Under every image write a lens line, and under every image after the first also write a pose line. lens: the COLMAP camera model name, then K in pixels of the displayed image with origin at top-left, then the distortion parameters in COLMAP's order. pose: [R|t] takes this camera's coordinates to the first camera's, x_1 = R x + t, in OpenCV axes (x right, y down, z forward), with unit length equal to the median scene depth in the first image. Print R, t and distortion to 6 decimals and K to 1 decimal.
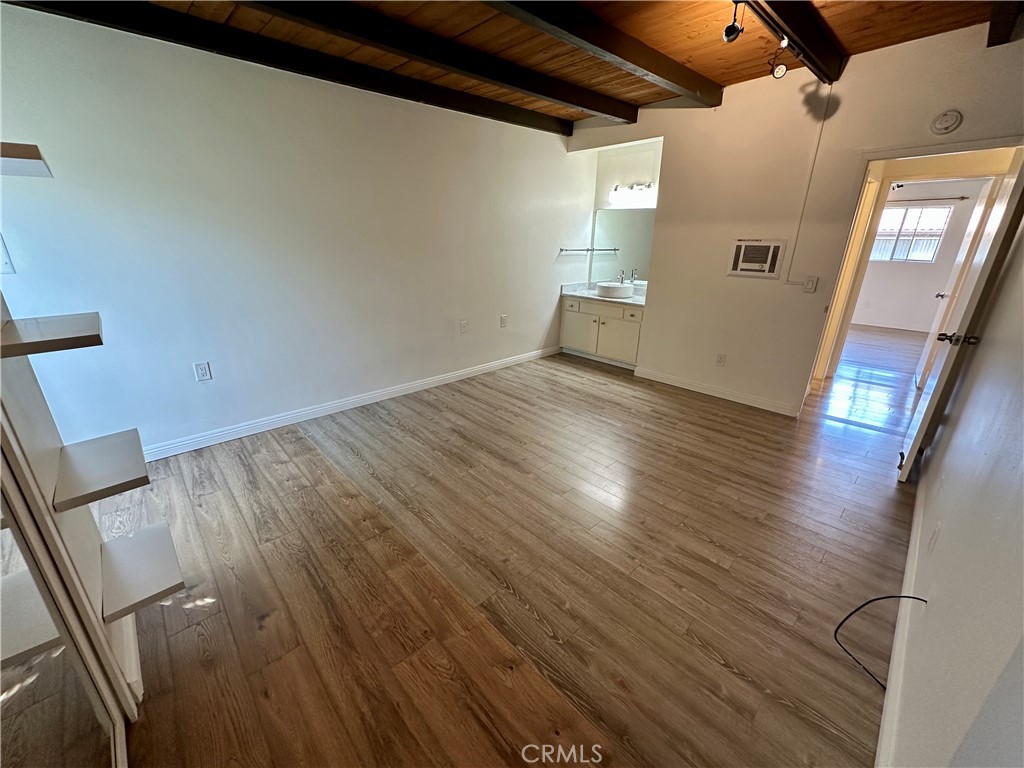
lens RADIAL K [[407.7, 0, 511.5], [0, 407.7, 383.3], [0, 0, 1]] dist [-0.004170, 0.001172]
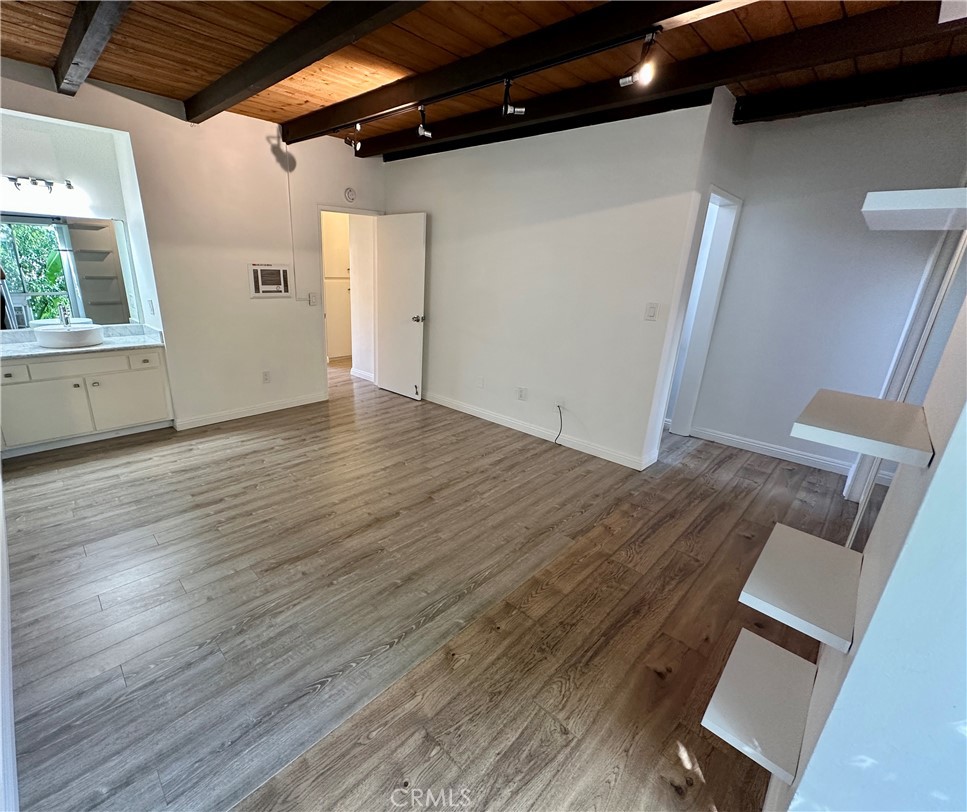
lens RADIAL K [[431.1, 0, 428.3], [0, 431.1, 405.5], [0, 0, 1]] dist [-0.004359, 0.000149]
pose [[0.006502, -0.317179, 0.948343, -0.645123], [0.307114, 0.903163, 0.299963, -0.224186], [-0.951650, 0.289300, 0.103282, 0.575791]]
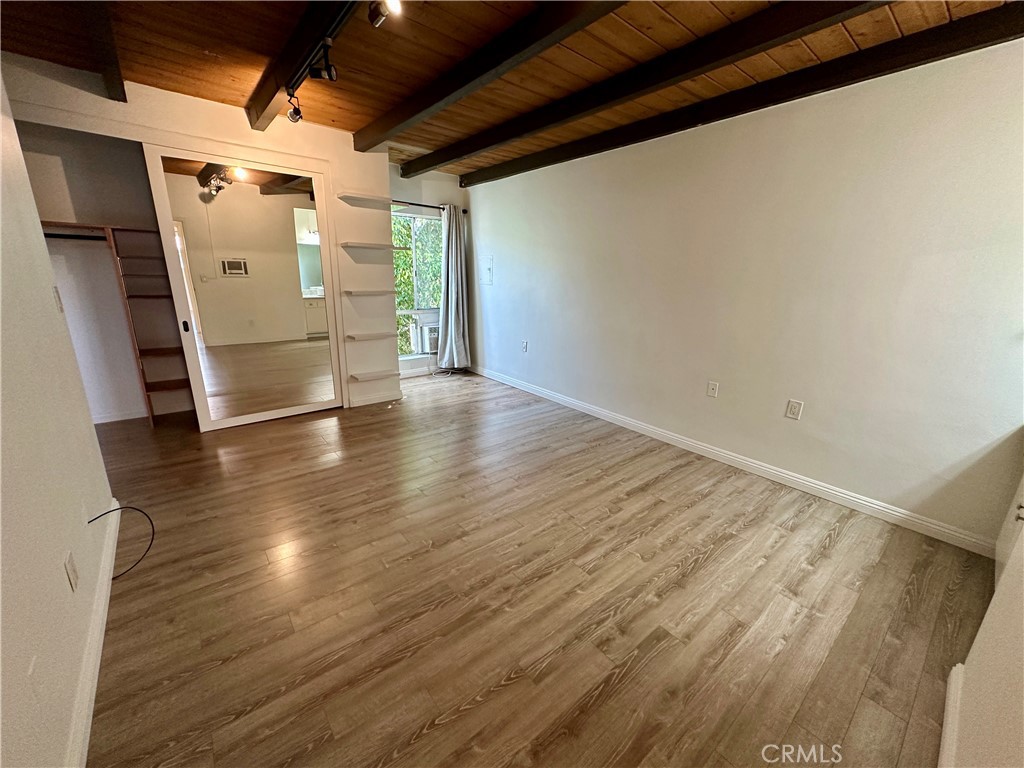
lens RADIAL K [[407.7, 0, 514.1], [0, 407.7, 383.2], [0, 0, 1]] dist [-0.004170, 0.001172]
pose [[-0.069767, 0.249223, -0.965930, 0.777338], [-0.362261, 0.895857, 0.257309, -0.256135], [0.929462, 0.367871, 0.027783, 0.774681]]
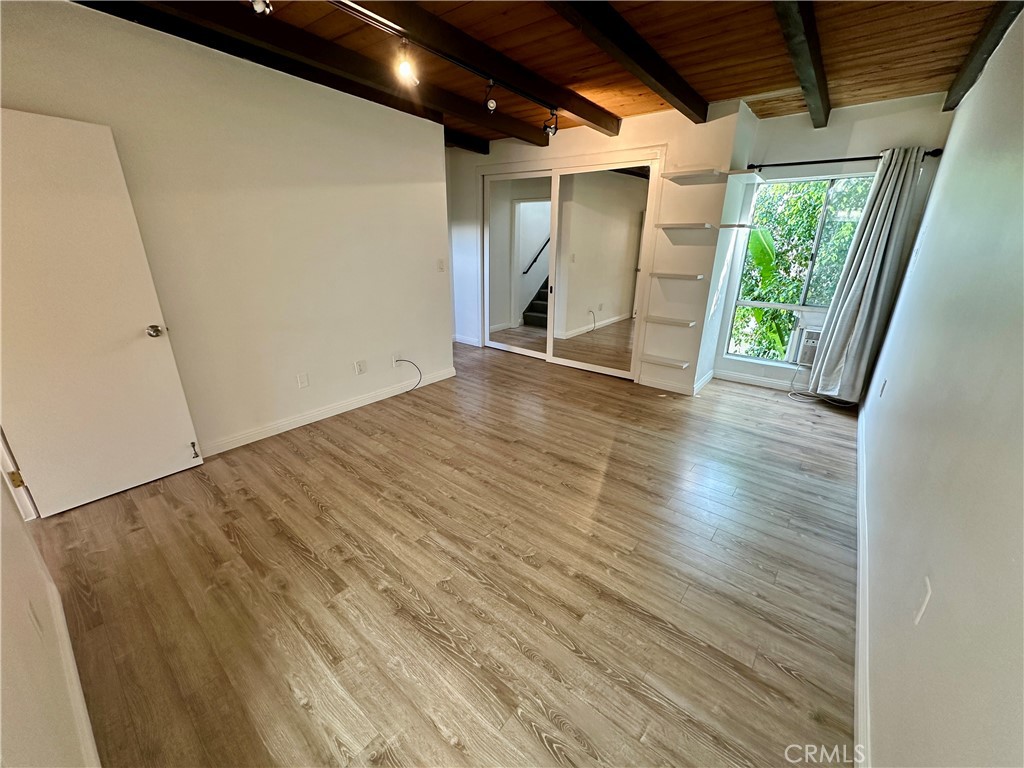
lens RADIAL K [[407.7, 0, 511.9], [0, 407.7, 384.1], [0, 0, 1]] dist [-0.004170, 0.001172]
pose [[-0.991985, 0.018077, -0.125053, 0.210416], [-0.064565, 0.778221, 0.624662, -0.476926], [0.108611, 0.627730, -0.770817, 1.327739]]
